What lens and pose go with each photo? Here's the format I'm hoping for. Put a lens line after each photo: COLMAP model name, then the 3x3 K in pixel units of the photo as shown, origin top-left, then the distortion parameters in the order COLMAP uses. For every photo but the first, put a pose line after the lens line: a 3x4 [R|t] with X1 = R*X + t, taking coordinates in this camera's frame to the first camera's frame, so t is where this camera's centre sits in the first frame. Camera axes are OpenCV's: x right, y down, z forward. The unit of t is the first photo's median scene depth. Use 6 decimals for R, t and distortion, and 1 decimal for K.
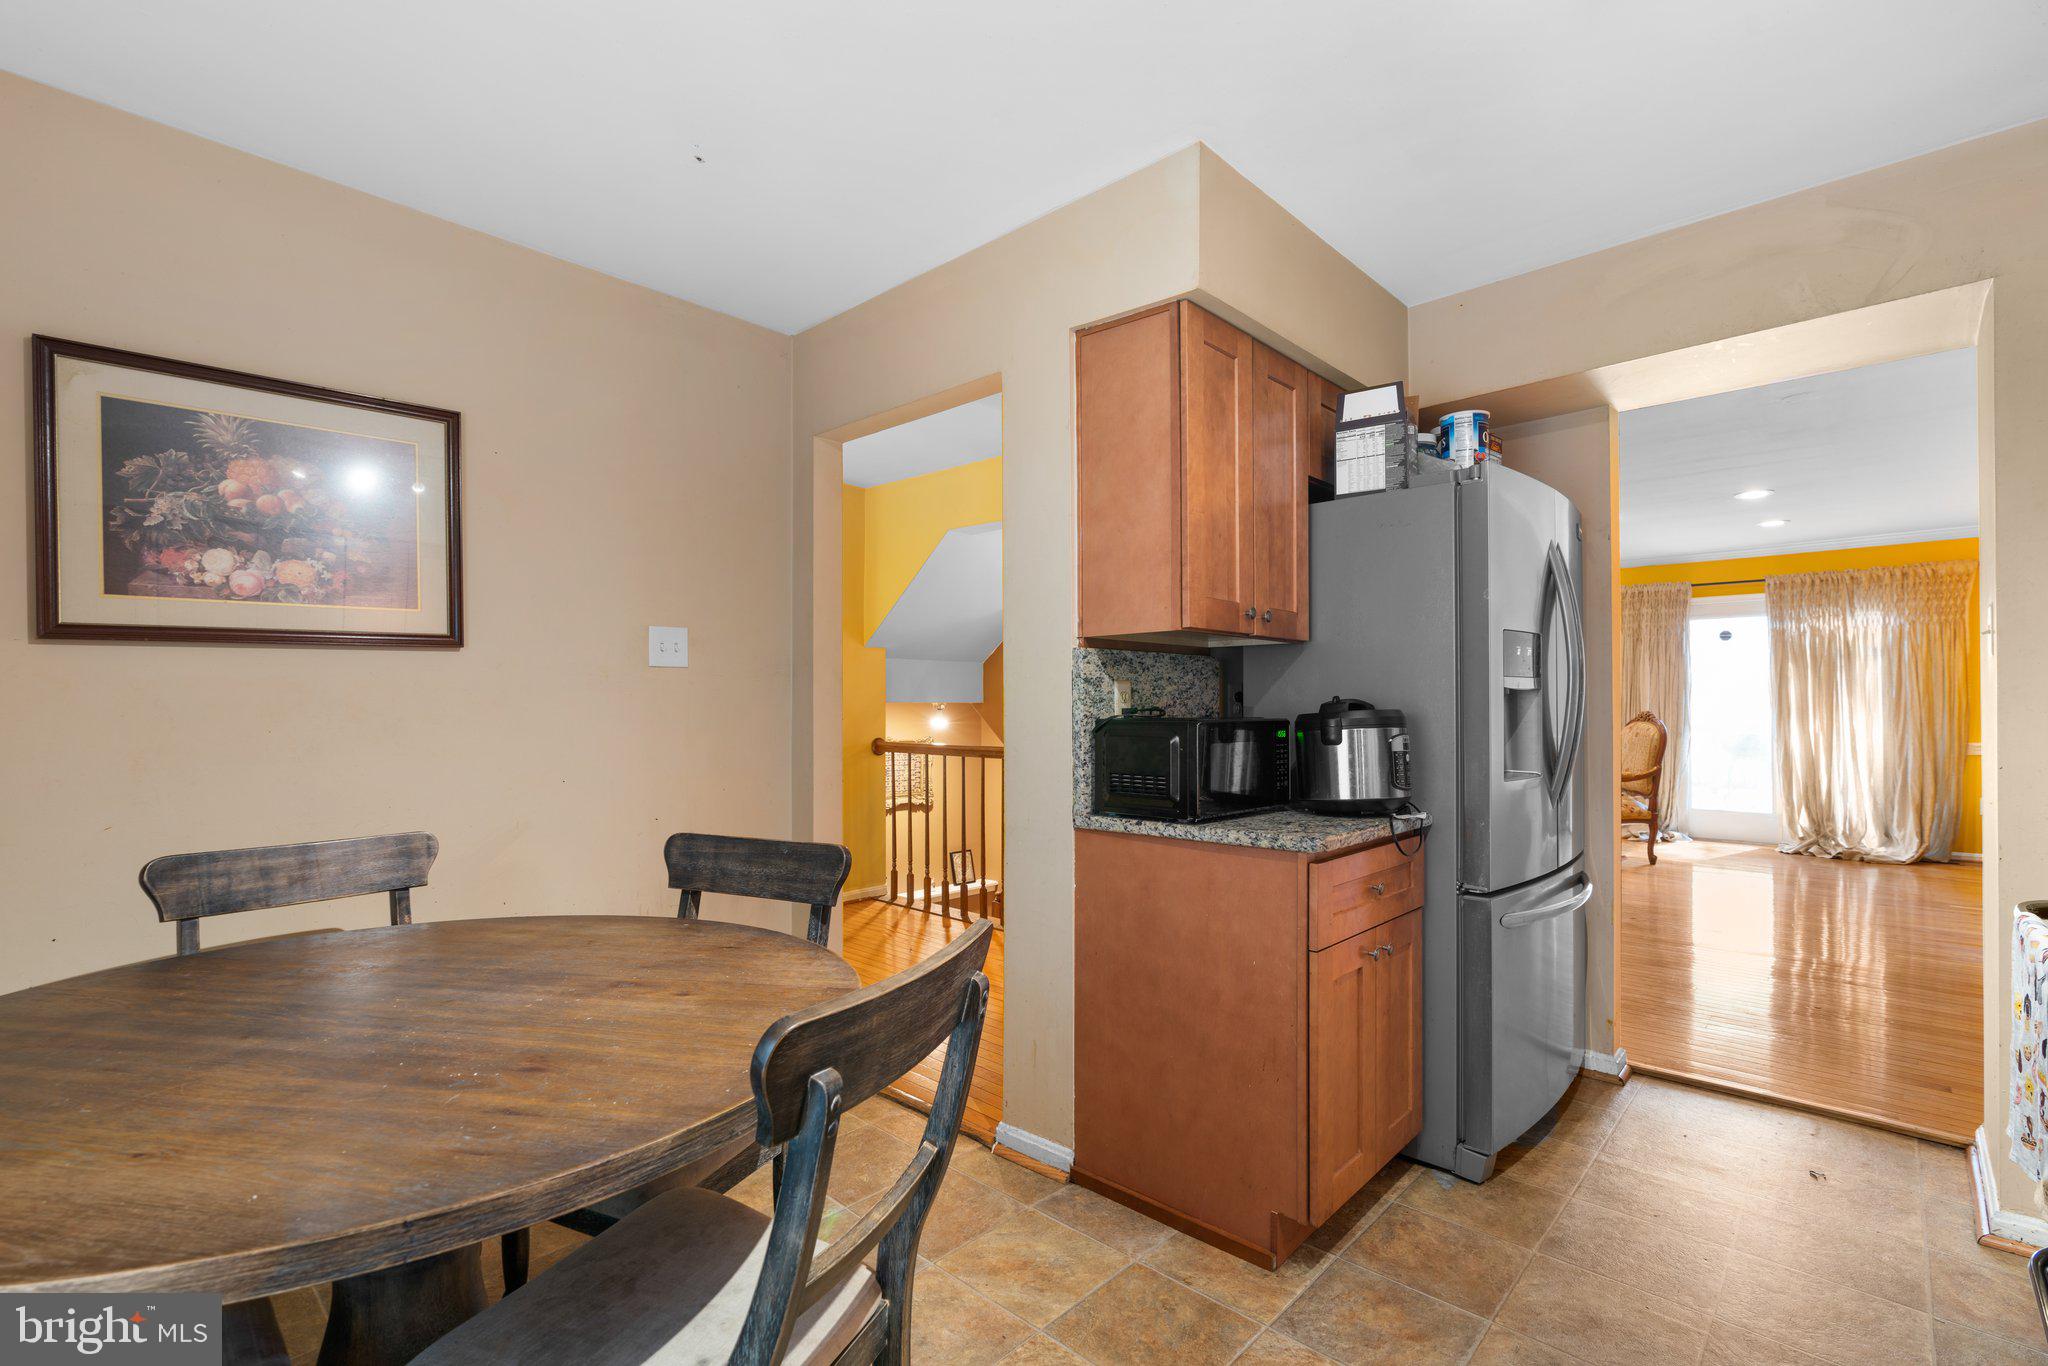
lens RADIAL K [[918.7, 0, 1005.6], [0, 918.7, 690.4], [0, 0, 1]] dist [-0.016512, 0.006829]
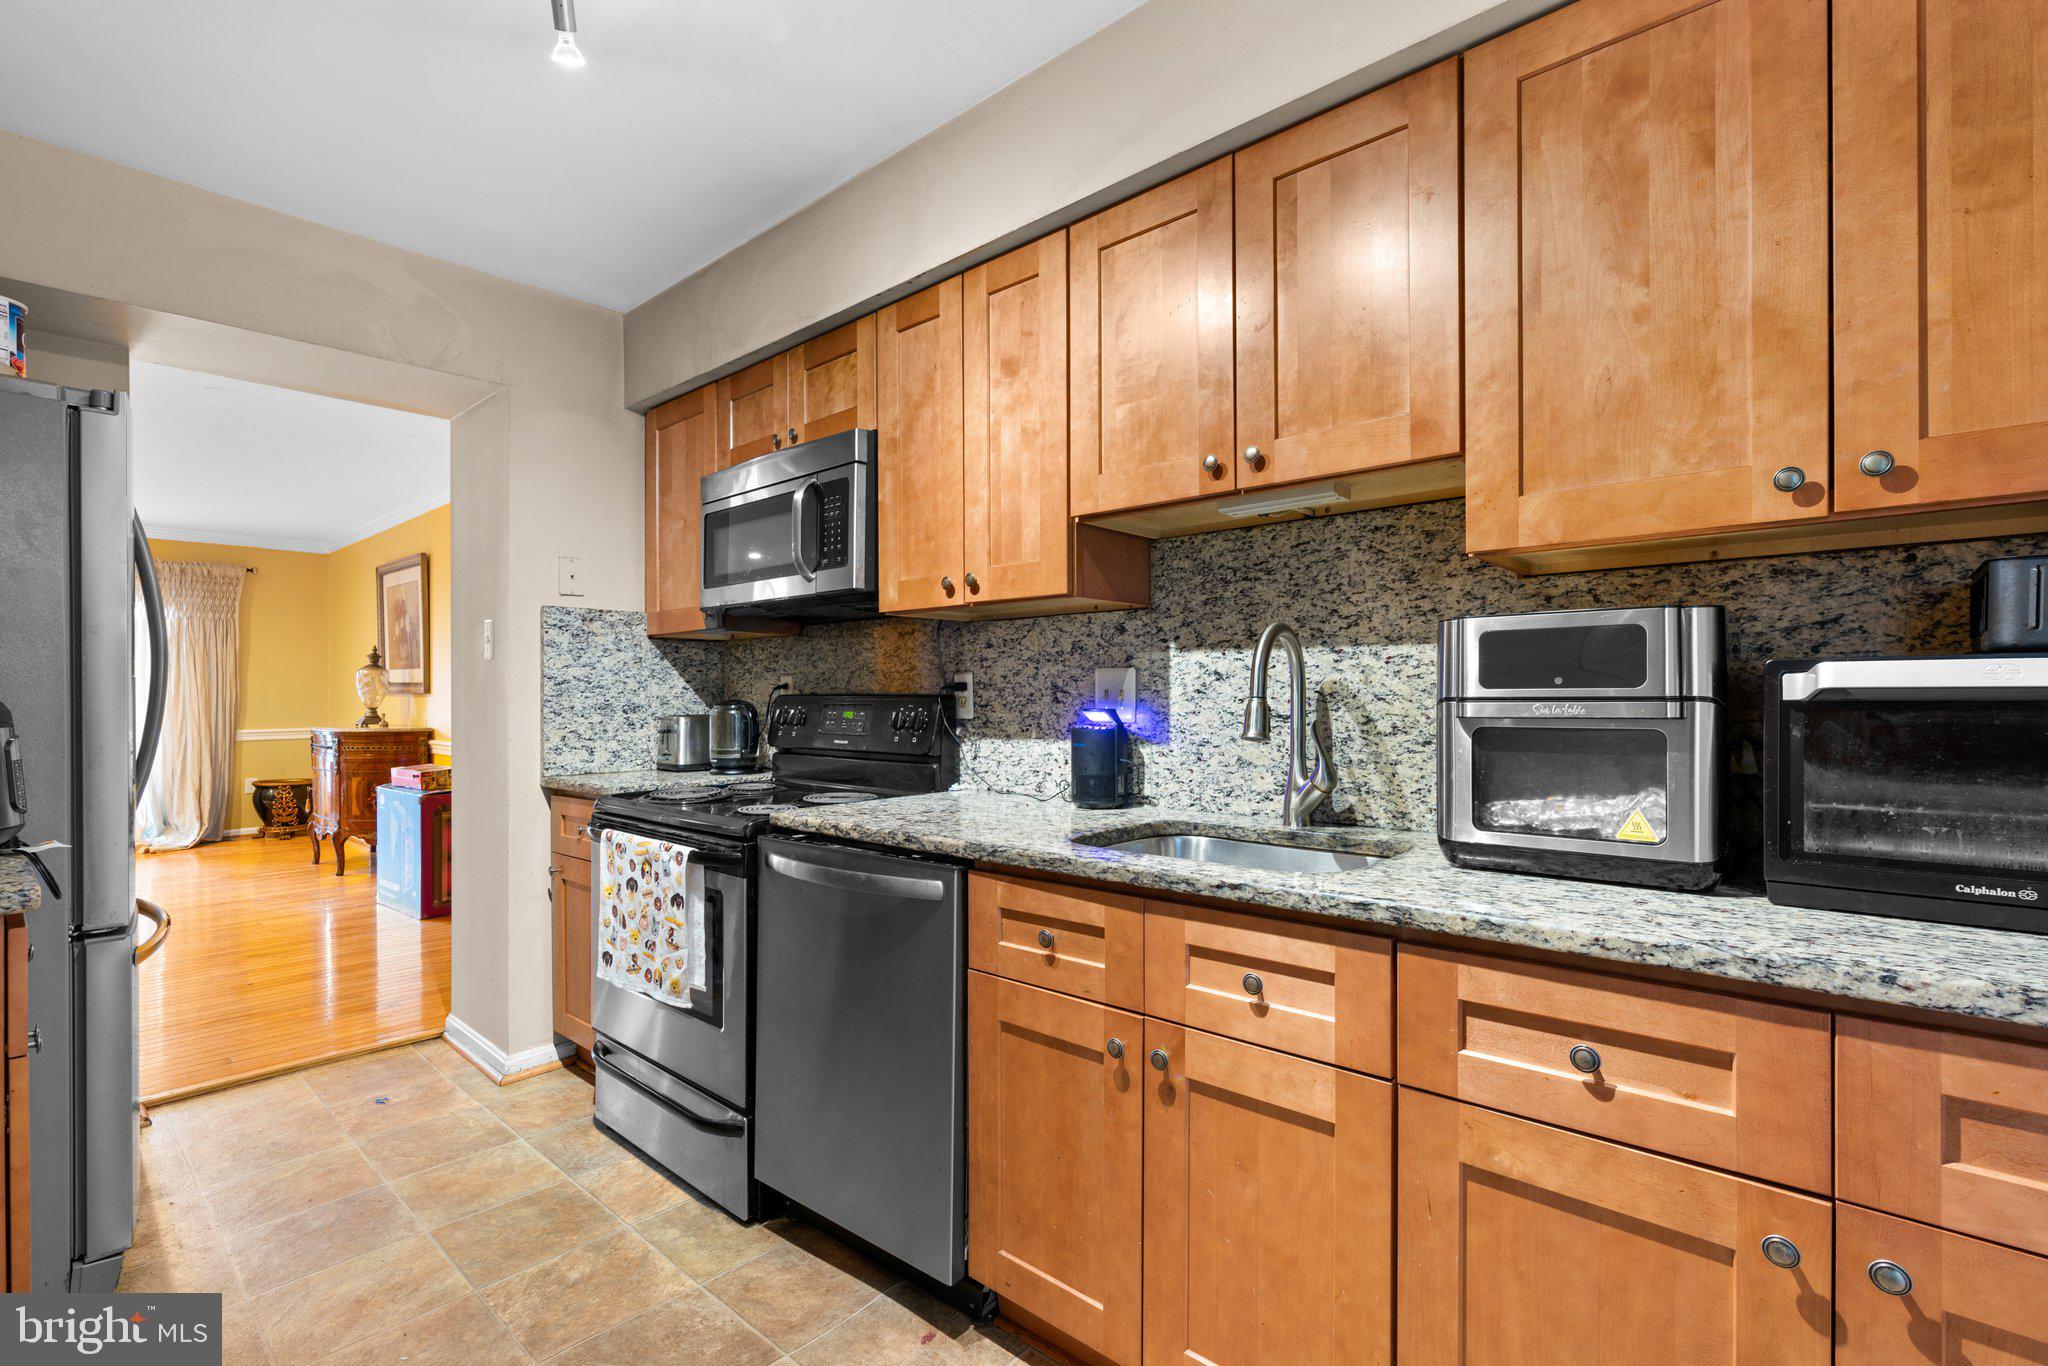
lens RADIAL K [[918.7, 0, 1035.1], [0, 918.7, 696.1], [0, 0, 1]] dist [-0.016512, 0.006829]
pose [[-0.040323, -0.002039, 0.999185, -0.244174], [-0.013477, 0.999908, 0.001496, 0.003527], [-0.999096, -0.013406, -0.040347, 0.184577]]
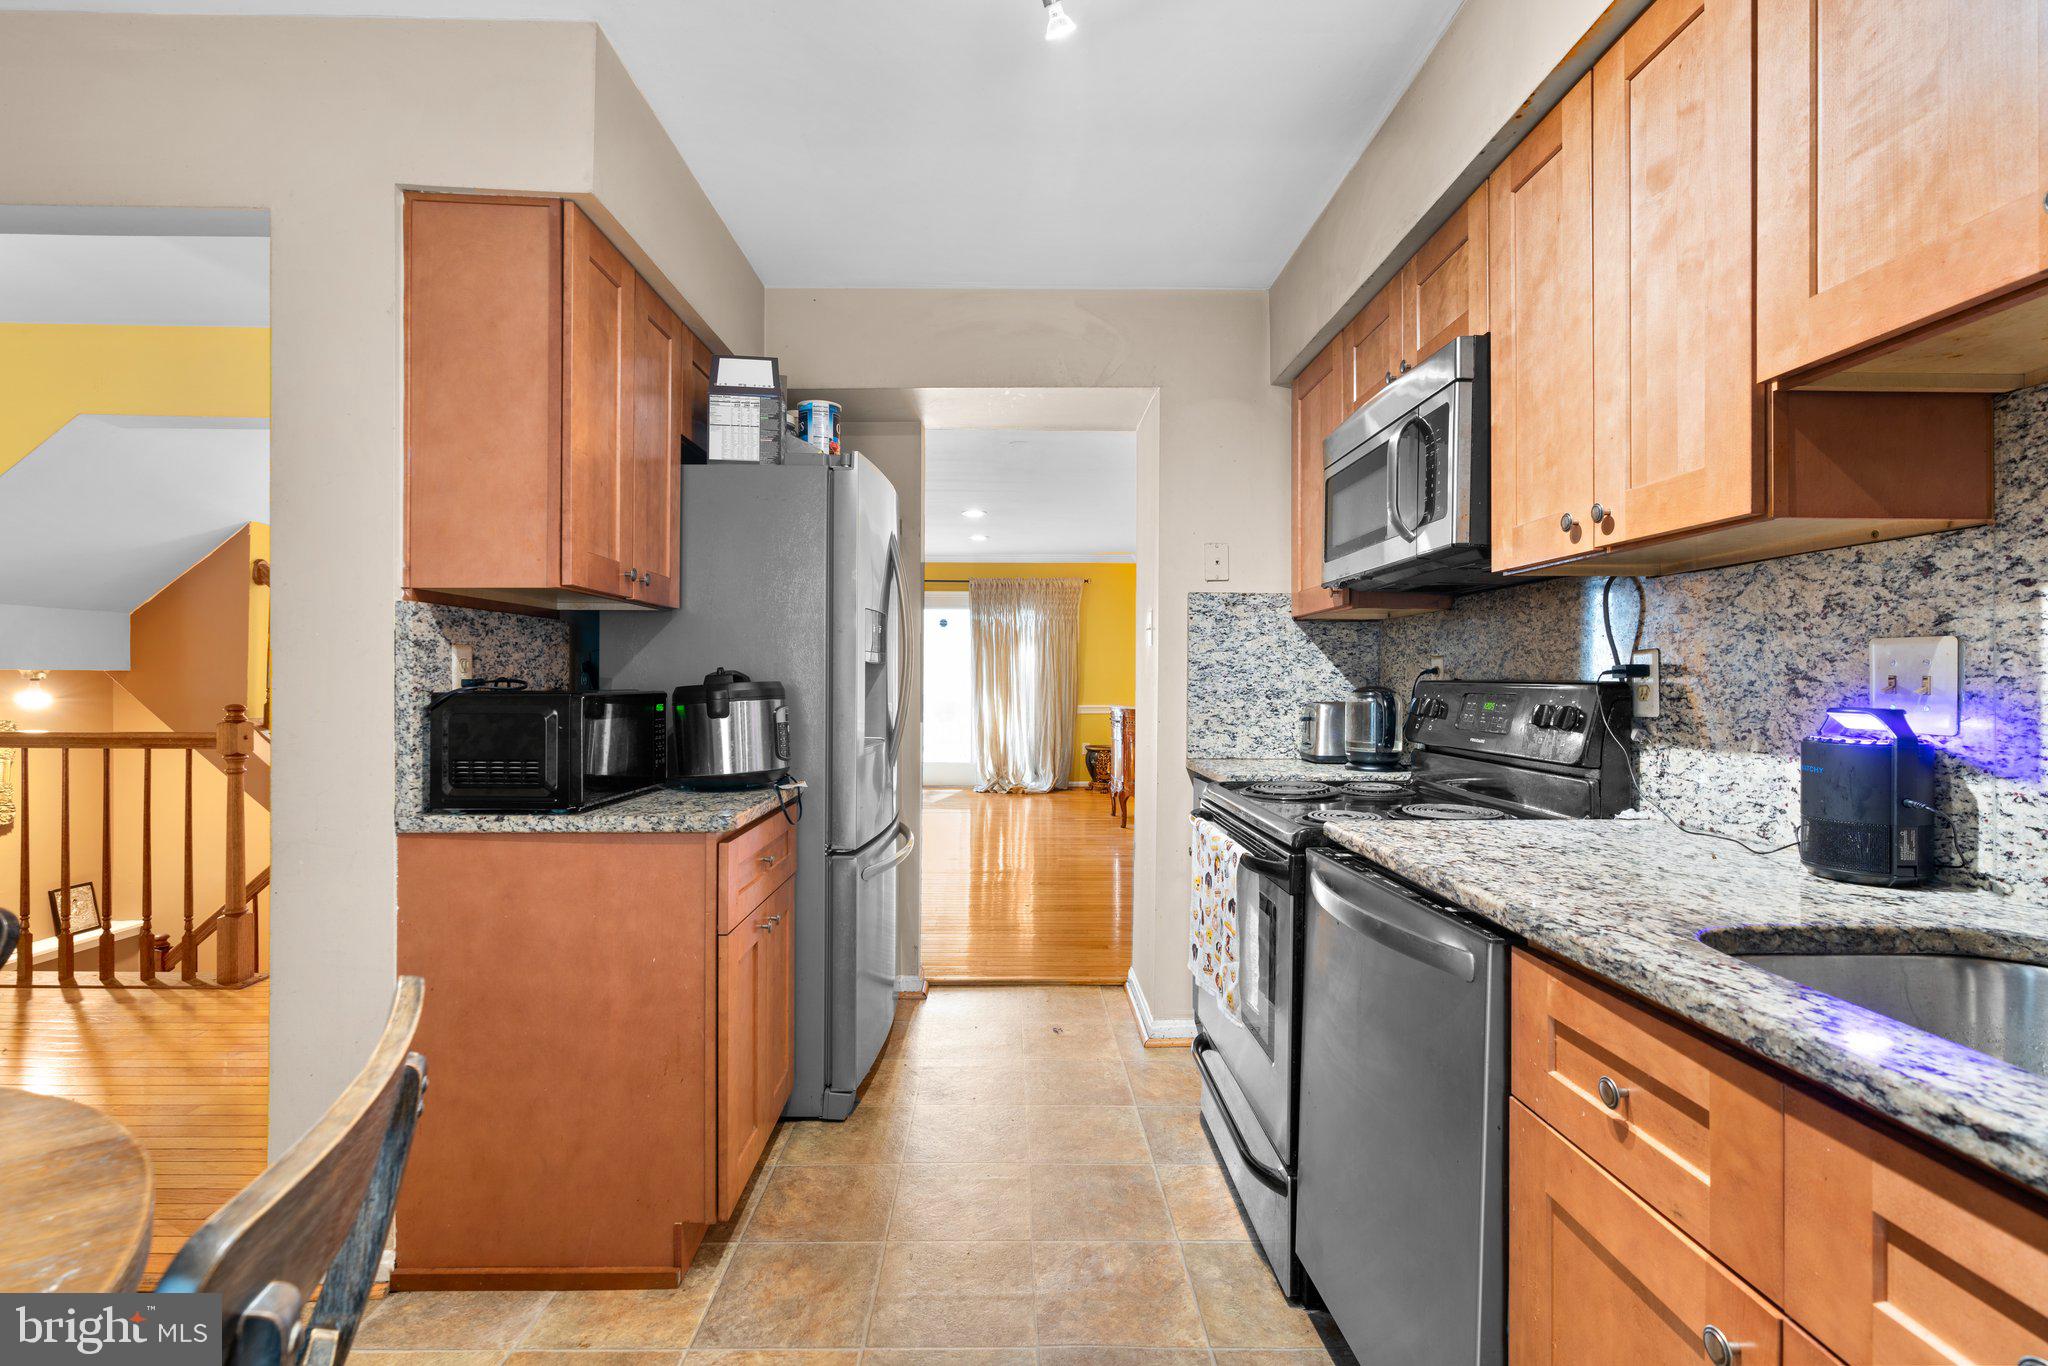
lens RADIAL K [[918.7, 0, 1016.7], [0, 918.7, 673.6], [0, 0, 1]] dist [-0.016512, 0.006829]
pose [[0.710562, 0.007528, 0.703594, -0.091677], [-0.016339, 0.999850, 0.005803, 0.001889], [-0.703445, -0.015619, 0.710578, 0.084832]]
